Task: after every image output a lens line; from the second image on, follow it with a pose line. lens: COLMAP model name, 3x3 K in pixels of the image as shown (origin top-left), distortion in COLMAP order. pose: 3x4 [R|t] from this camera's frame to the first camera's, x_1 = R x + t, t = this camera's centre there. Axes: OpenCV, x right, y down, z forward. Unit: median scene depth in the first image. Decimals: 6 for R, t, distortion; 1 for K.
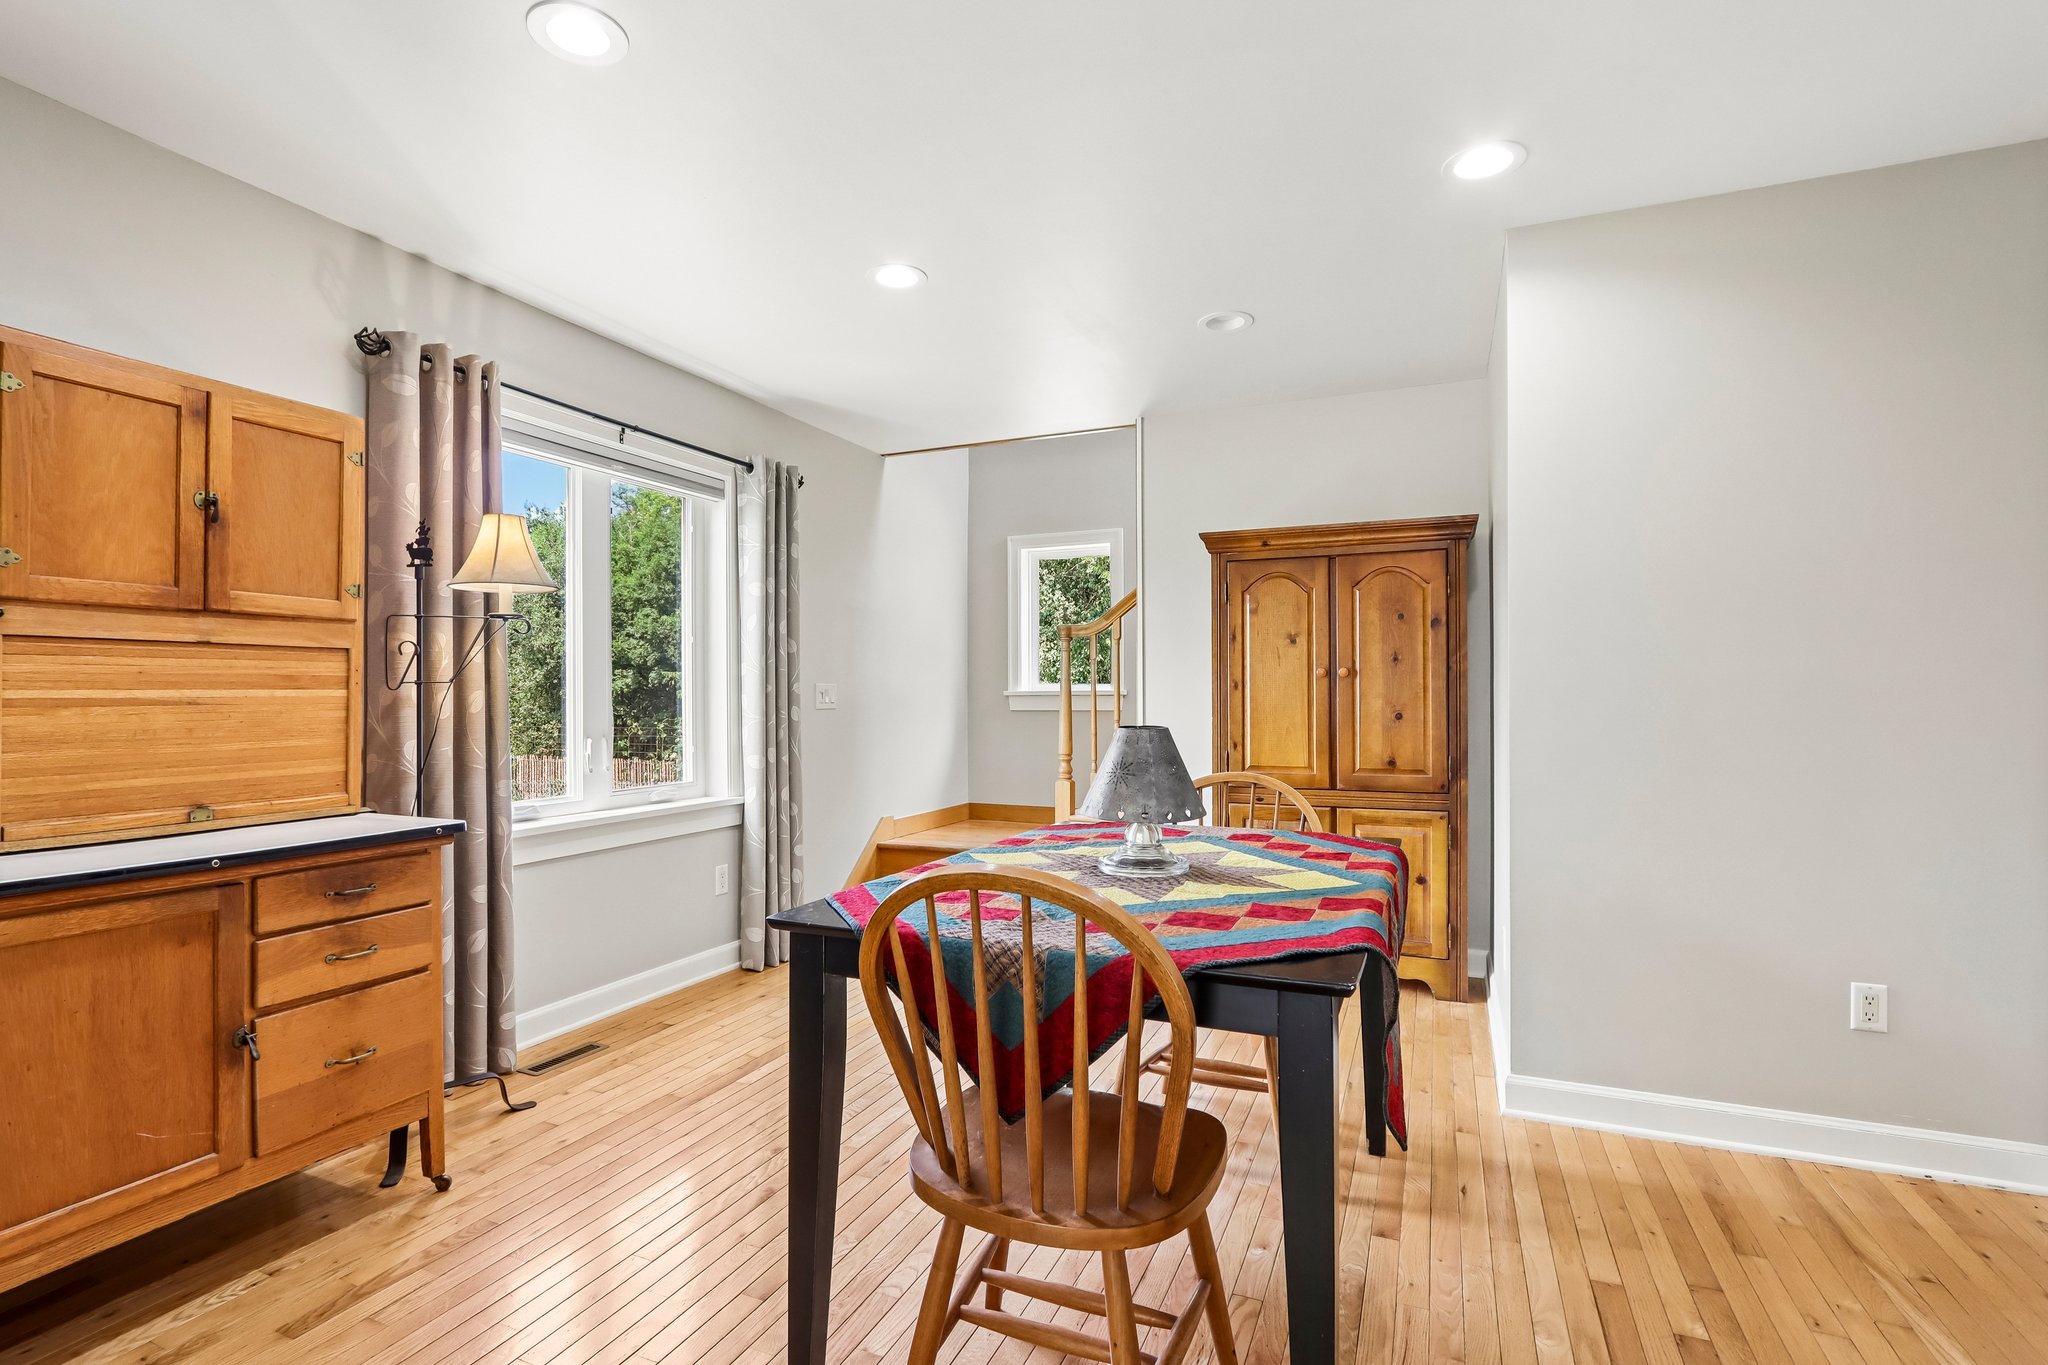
lens RADIAL K [[1001.2, 0, 1007.5], [0, 1001.2, 693.2], [0, 0, 1]] dist [-0.017997, 0.005284]
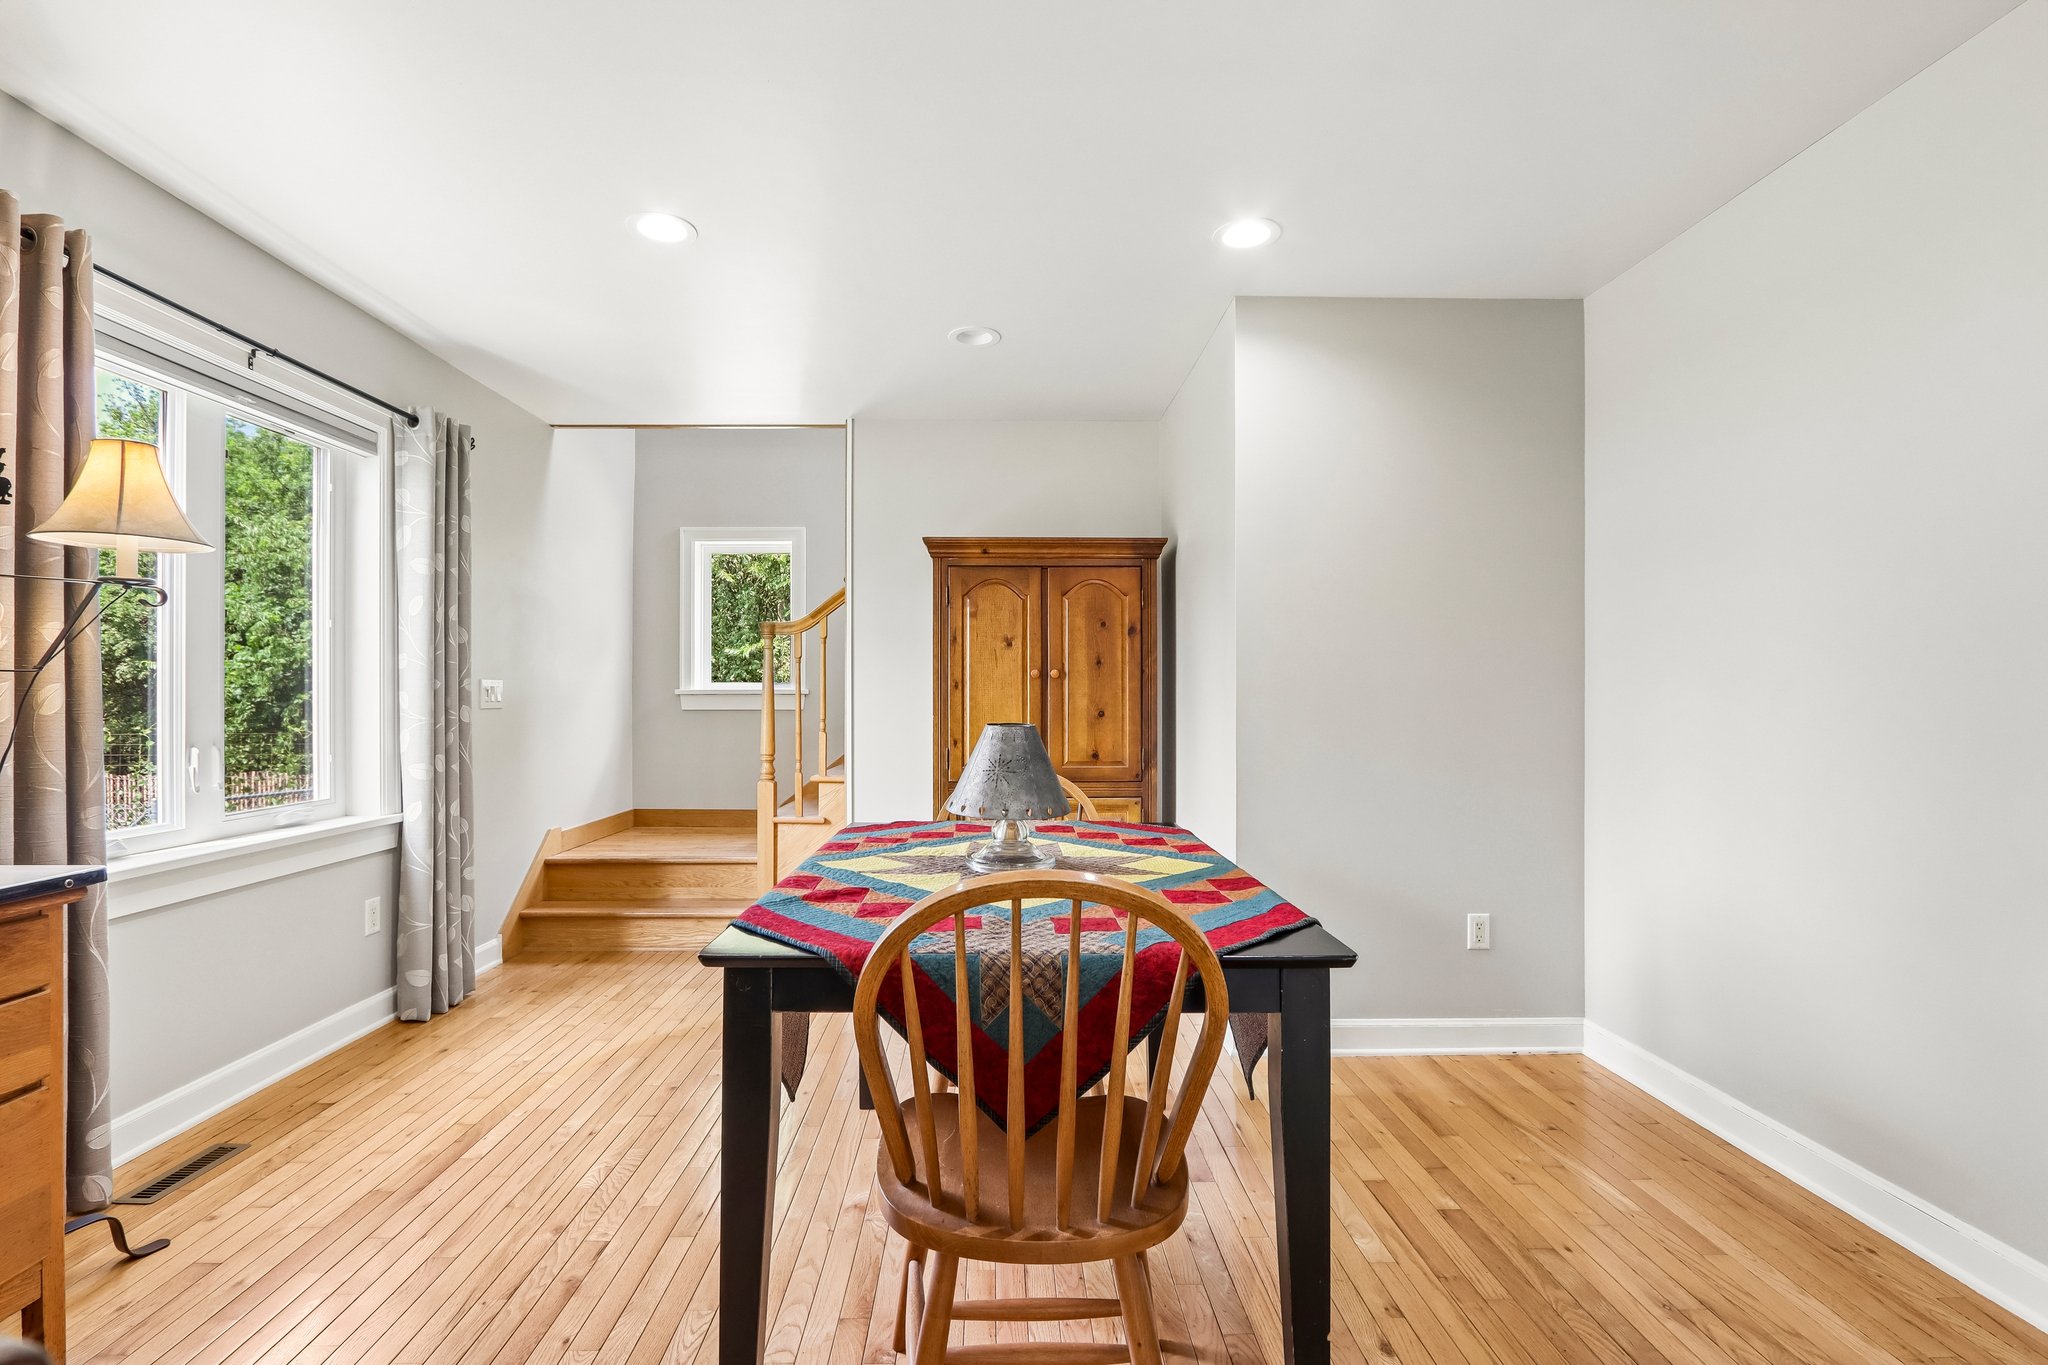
lens RADIAL K [[958.3, 0, 1017.6], [0, 958.3, 689.0], [0, 0, 1]] dist [-0.014161, 0.001673]
pose [[0.905531, 0.005569, 0.424243, -0.167984], [-0.003564, 0.999978, -0.005519, 0.002090], [-0.424265, 0.003485, 0.905531, 0.076857]]
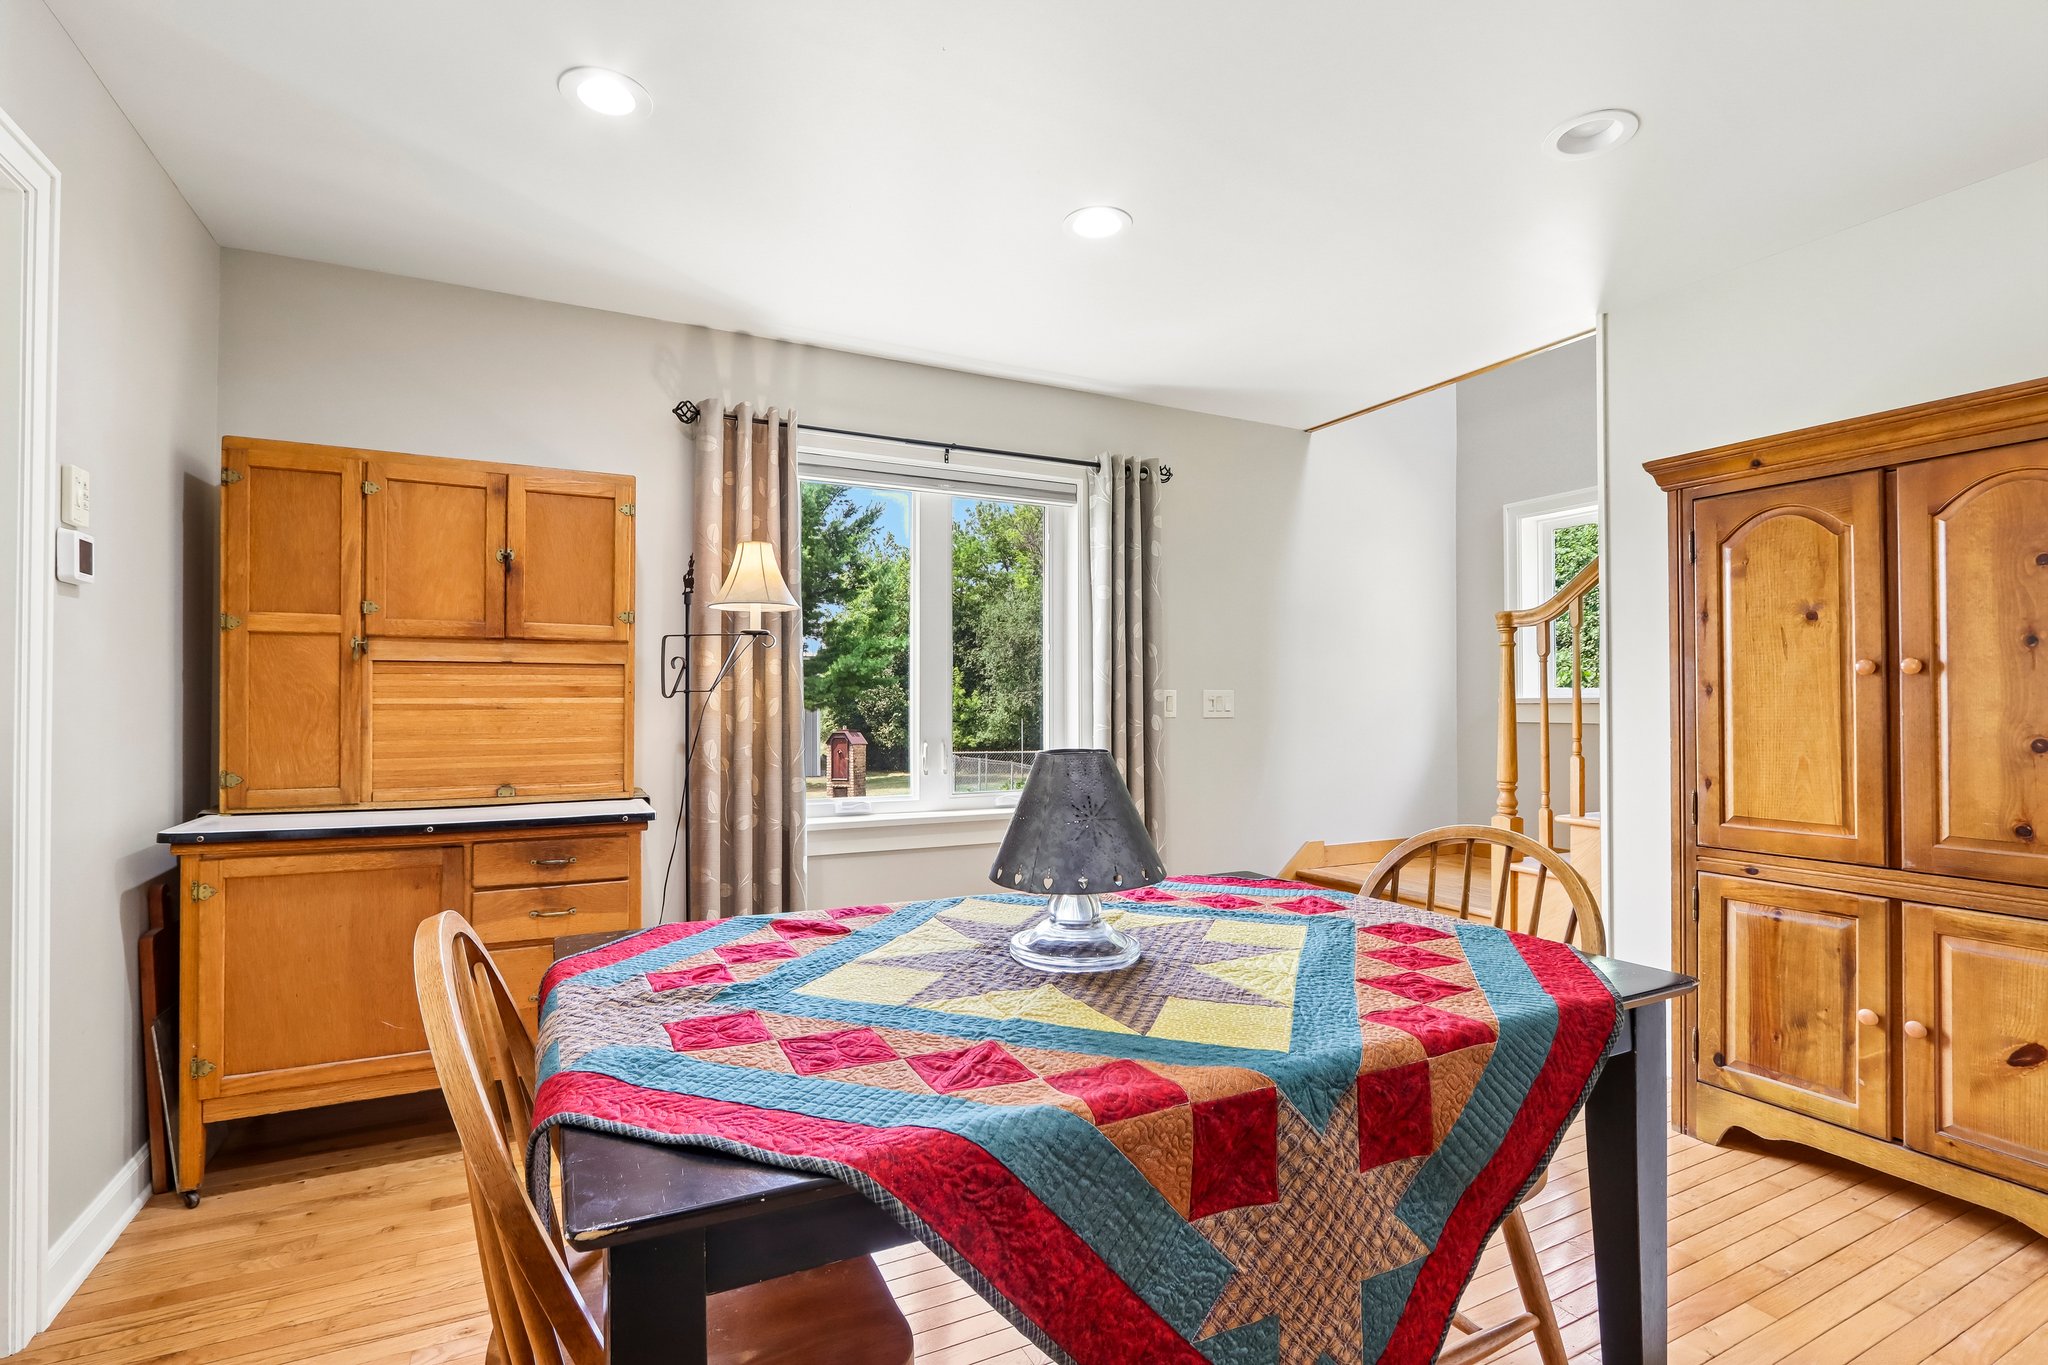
lens RADIAL K [[959.4, 0, 998.2], [0, 959.4, 687.7], [0, 0, 1]] dist [-0.017175, 0.000686]
pose [[0.762816, -0.006691, -0.646581, 0.330791], [-0.000937, 0.999934, -0.011453, -0.001897], [0.646615, 0.009342, 0.762759, 0.284644]]
